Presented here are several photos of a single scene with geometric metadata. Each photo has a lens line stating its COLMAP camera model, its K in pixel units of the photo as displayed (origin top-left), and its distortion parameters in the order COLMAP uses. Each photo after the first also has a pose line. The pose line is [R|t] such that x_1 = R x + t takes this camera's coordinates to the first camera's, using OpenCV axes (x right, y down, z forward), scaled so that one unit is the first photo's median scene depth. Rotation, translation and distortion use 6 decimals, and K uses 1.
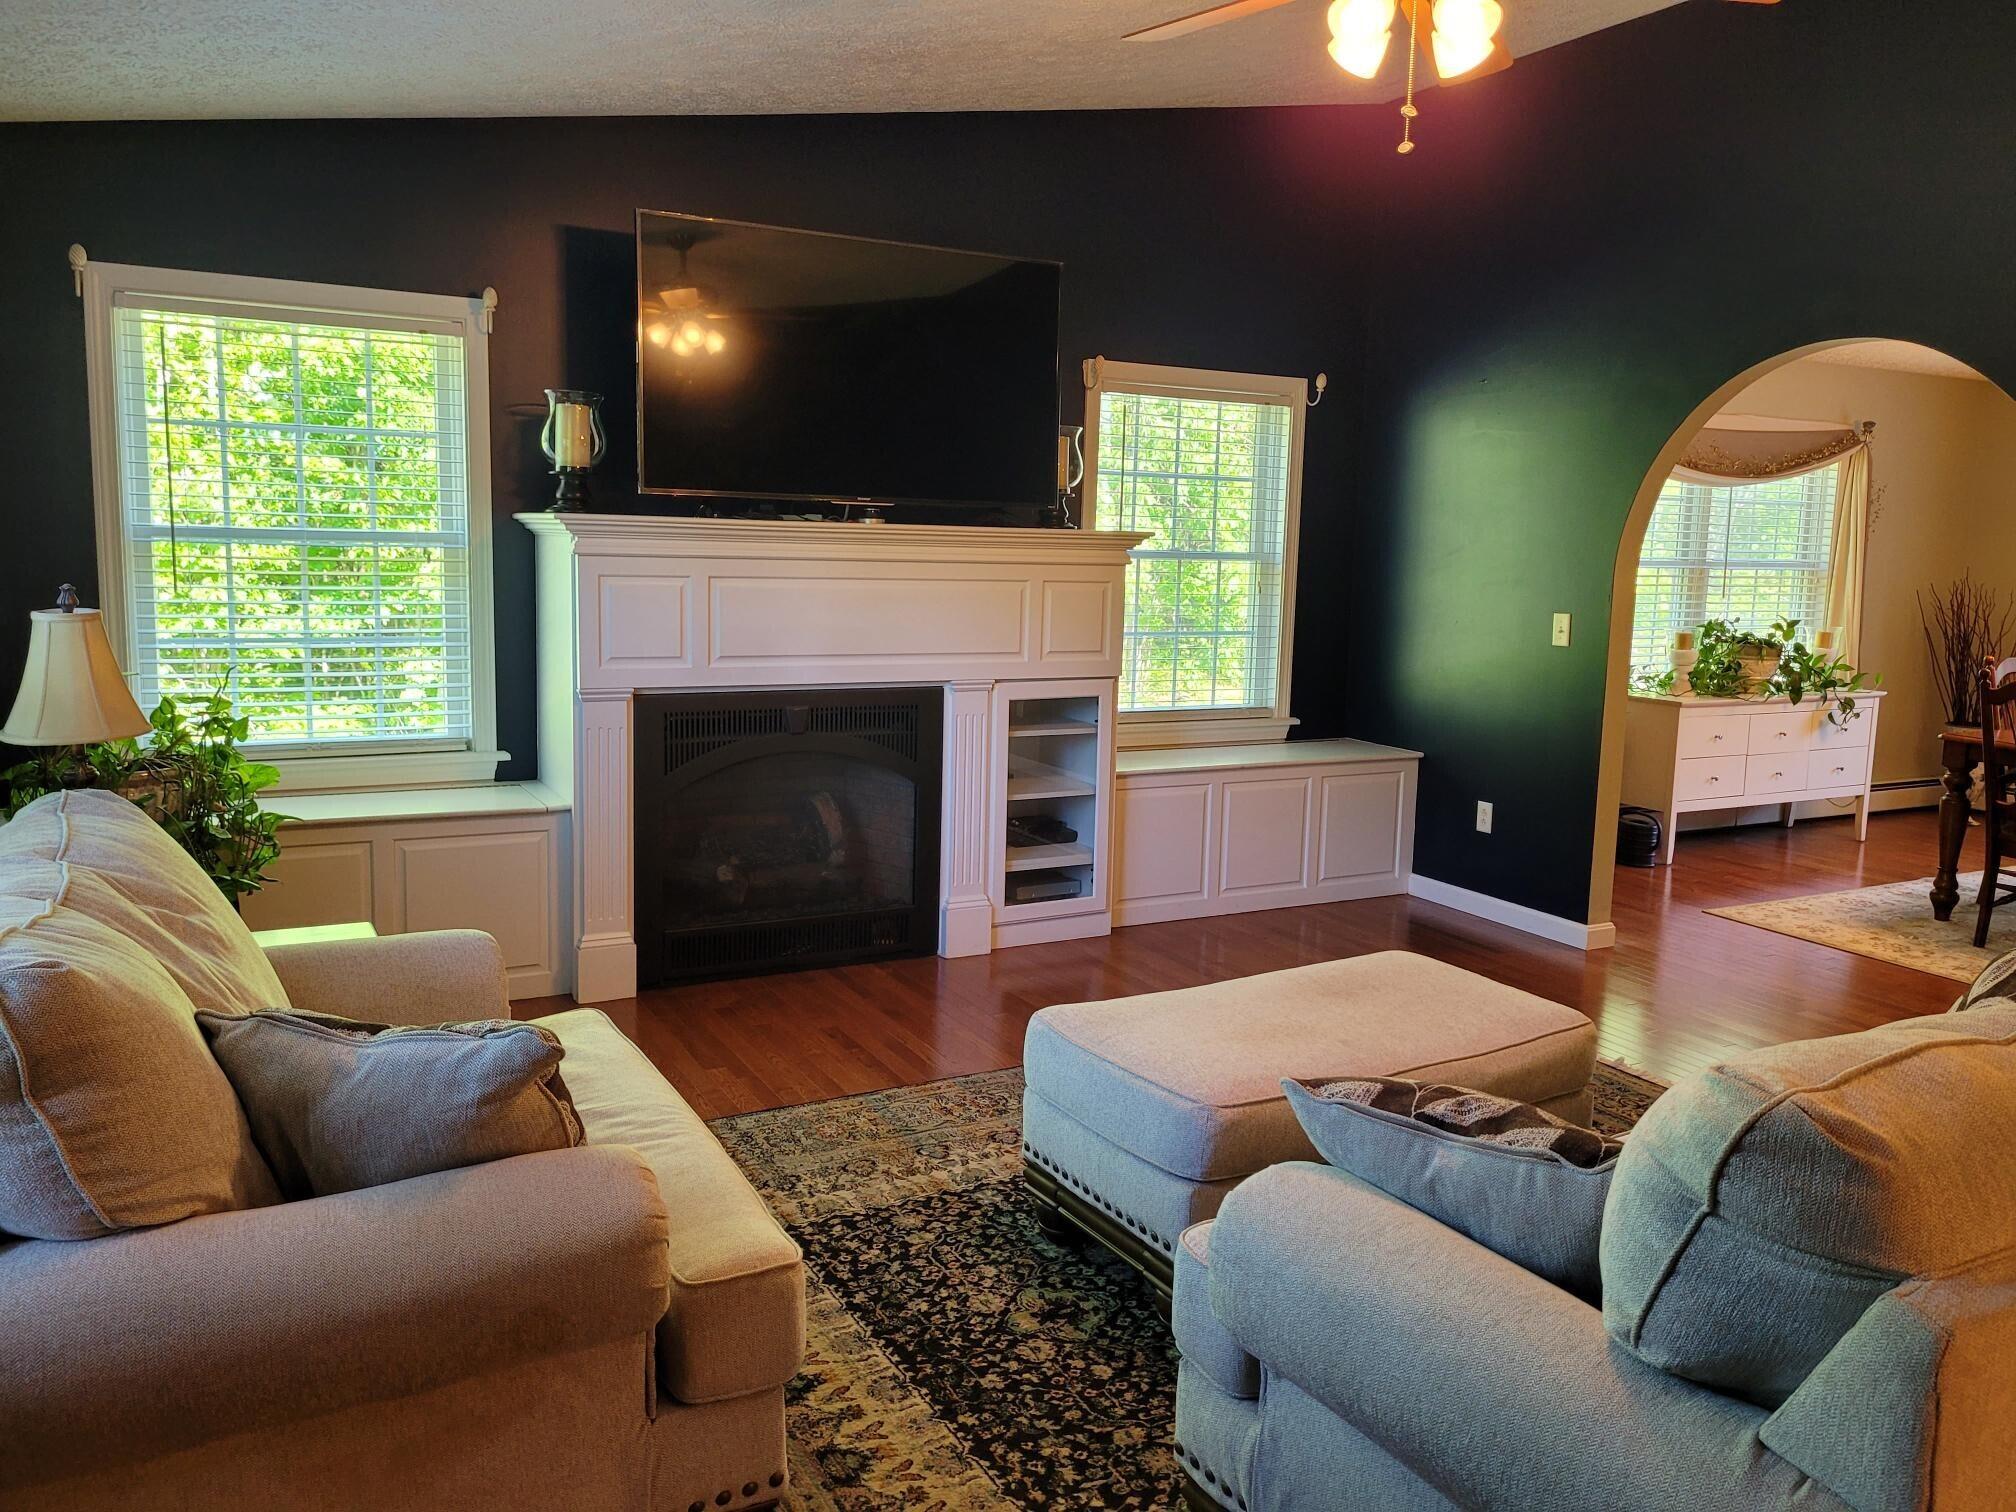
lens RADIAL K [[1508.8, 0, 1017.0], [0, 1508.8, 718.5], [0, 0, 1]] dist [0.042326, -0.035636]
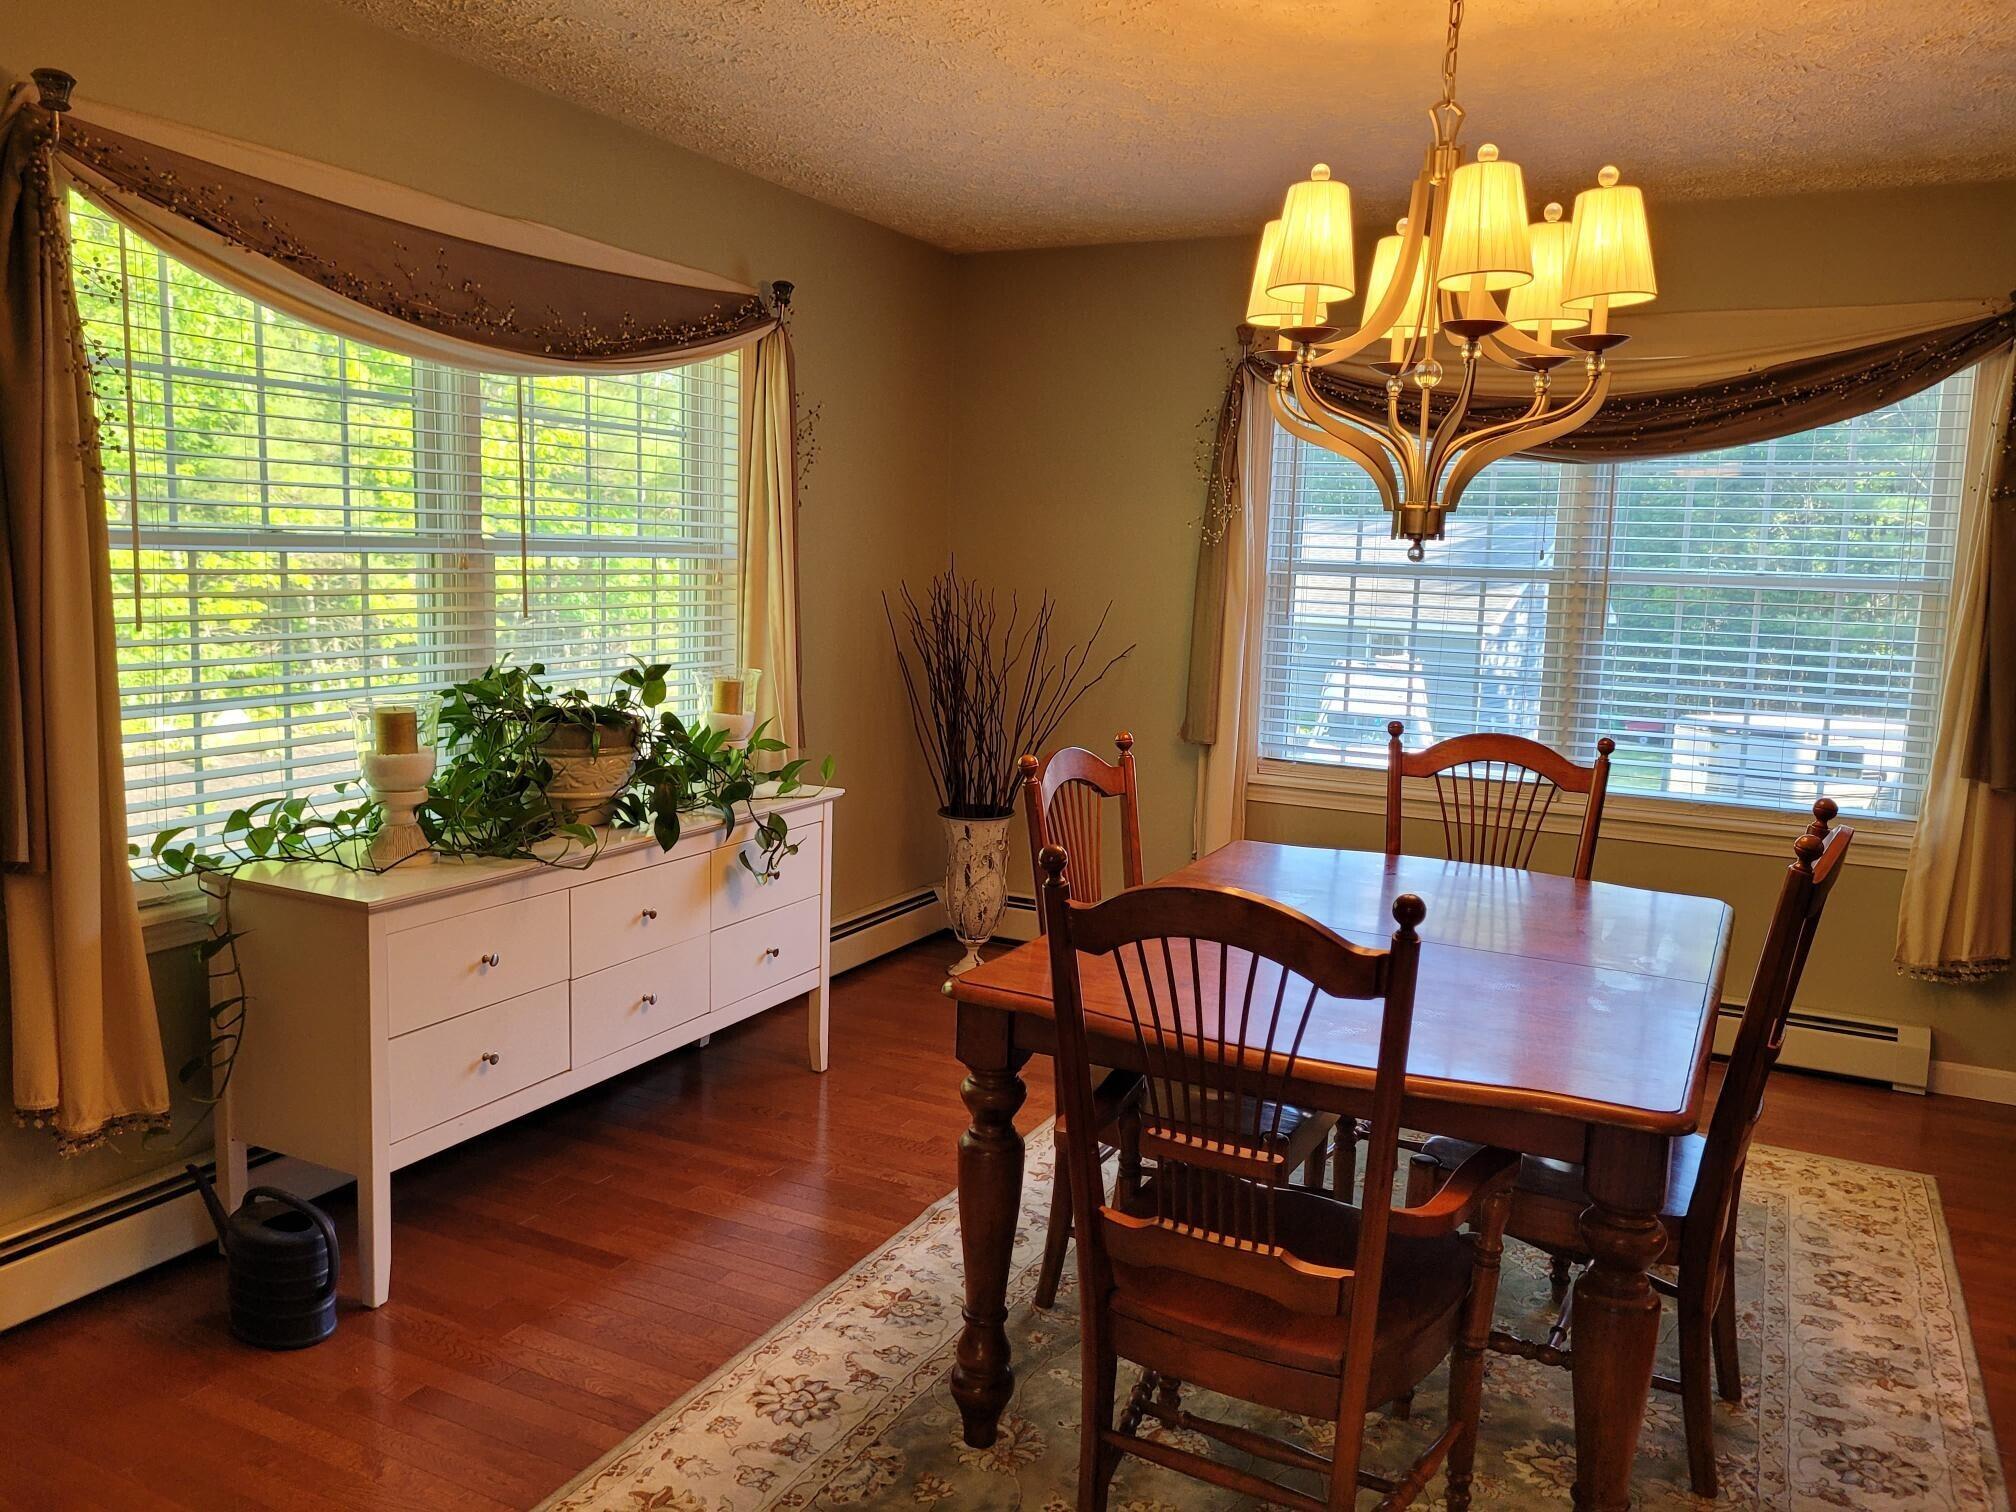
lens RADIAL K [[1508.8, 0, 1017.0], [0, 1508.8, 718.5], [0, 0, 1]] dist [0.042326, -0.035636]
pose [[0.817681, -0.067884, 0.571656, 0.330394], [0.065382, 0.997549, 0.024939, -0.051803], [-0.571947, 0.016984, 0.820115, 0.549968]]
